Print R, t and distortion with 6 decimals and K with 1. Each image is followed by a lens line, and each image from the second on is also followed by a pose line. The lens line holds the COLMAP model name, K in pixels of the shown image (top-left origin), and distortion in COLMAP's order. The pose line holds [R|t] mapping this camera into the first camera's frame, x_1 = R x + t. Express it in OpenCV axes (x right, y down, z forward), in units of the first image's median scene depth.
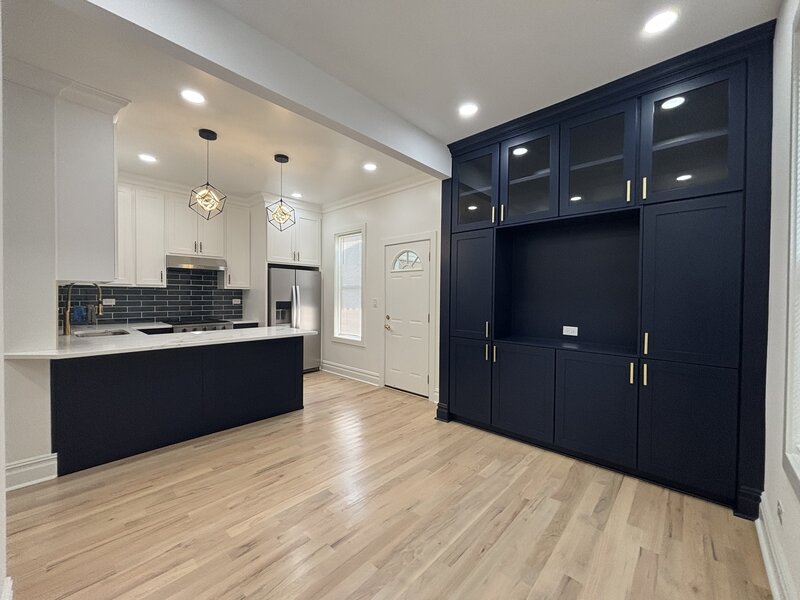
lens RADIAL K [[325.0, 0, 395.9], [0, 325.0, 299.4], [0, 0, 1]] dist [0.009810, -0.000851]
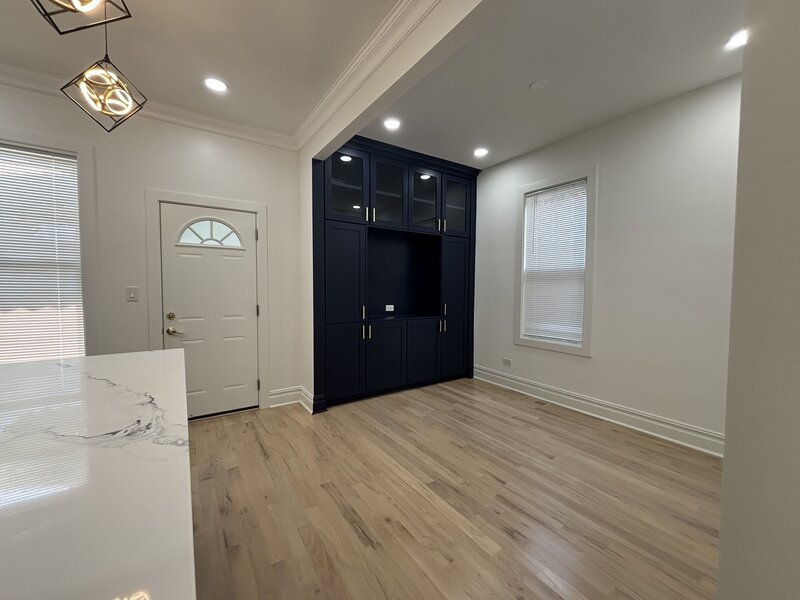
lens RADIAL K [[325.0, 0, 399.3], [0, 325.0, 301.2], [0, 0, 1]] dist [0.009810, -0.000851]
pose [[0.217228, -0.050365, 0.974821, -0.824642], [0.006135, 0.998719, 0.050233, -0.005304], [-0.976102, -0.004931, 0.217259, 0.630041]]
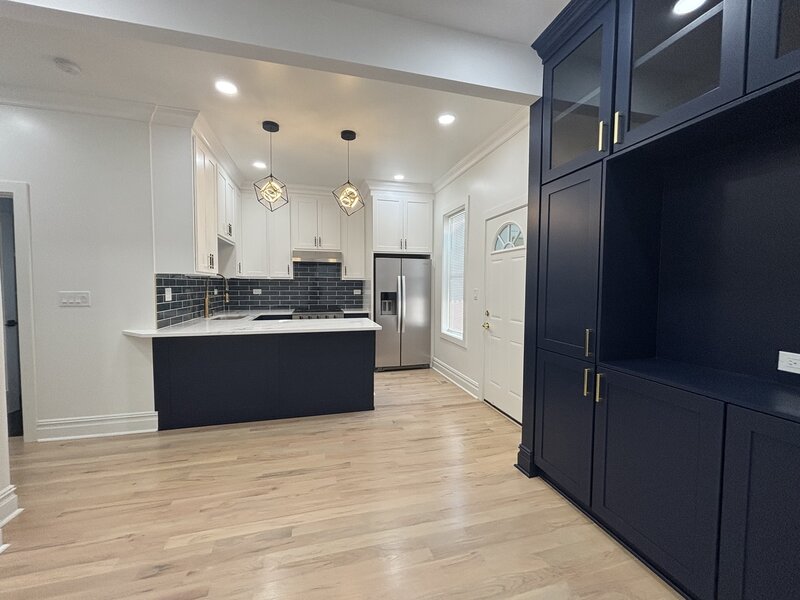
lens RADIAL K [[325.0, 0, 395.8], [0, 325.0, 299.9], [0, 0, 1]] dist [0.009810, -0.000851]
pose [[0.845411, 0.018204, -0.533806, 0.304369], [-0.002624, 0.999549, 0.029930, 0.000746], [0.534109, -0.023903, 0.845077, 0.340839]]
